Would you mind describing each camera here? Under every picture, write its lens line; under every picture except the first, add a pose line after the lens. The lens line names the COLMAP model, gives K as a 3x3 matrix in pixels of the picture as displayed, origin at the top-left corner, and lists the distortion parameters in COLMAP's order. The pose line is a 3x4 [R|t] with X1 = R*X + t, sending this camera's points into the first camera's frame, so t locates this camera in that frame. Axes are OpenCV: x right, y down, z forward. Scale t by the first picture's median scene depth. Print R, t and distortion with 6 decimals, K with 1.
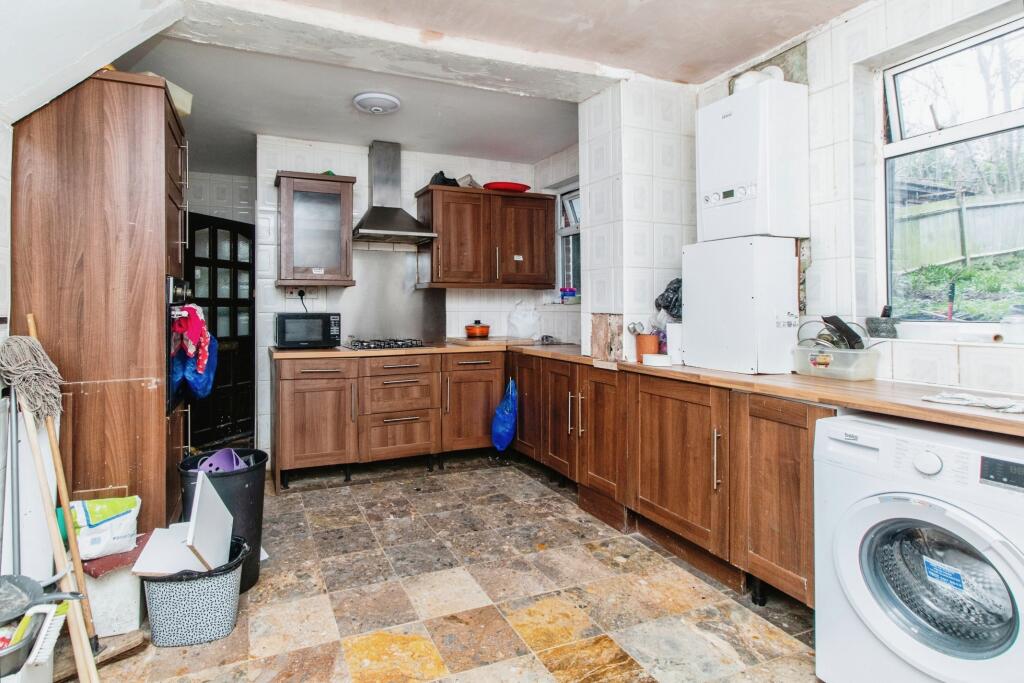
lens RADIAL K [[510.0, 0, 441.0], [0, 510.0, 293.3], [0, 0, 1]] dist [0.001520, 0.000391]
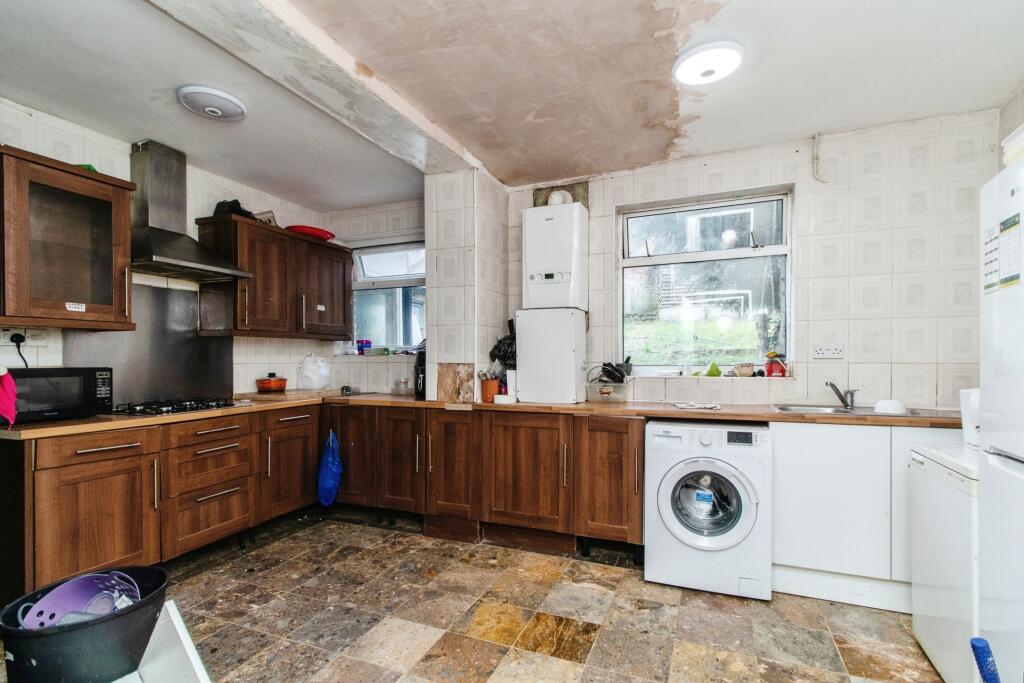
lens RADIAL K [[481.1, 0, 513.7], [0, 481.1, 354.6], [0, 0, 1]] dist [0.001128, 0.000198]
pose [[0.679887, 0.002670, 0.733312, -0.409686], [-0.016388, 0.999799, 0.011554, 0.004789], [-0.733134, -0.019873, 0.679794, 0.155920]]
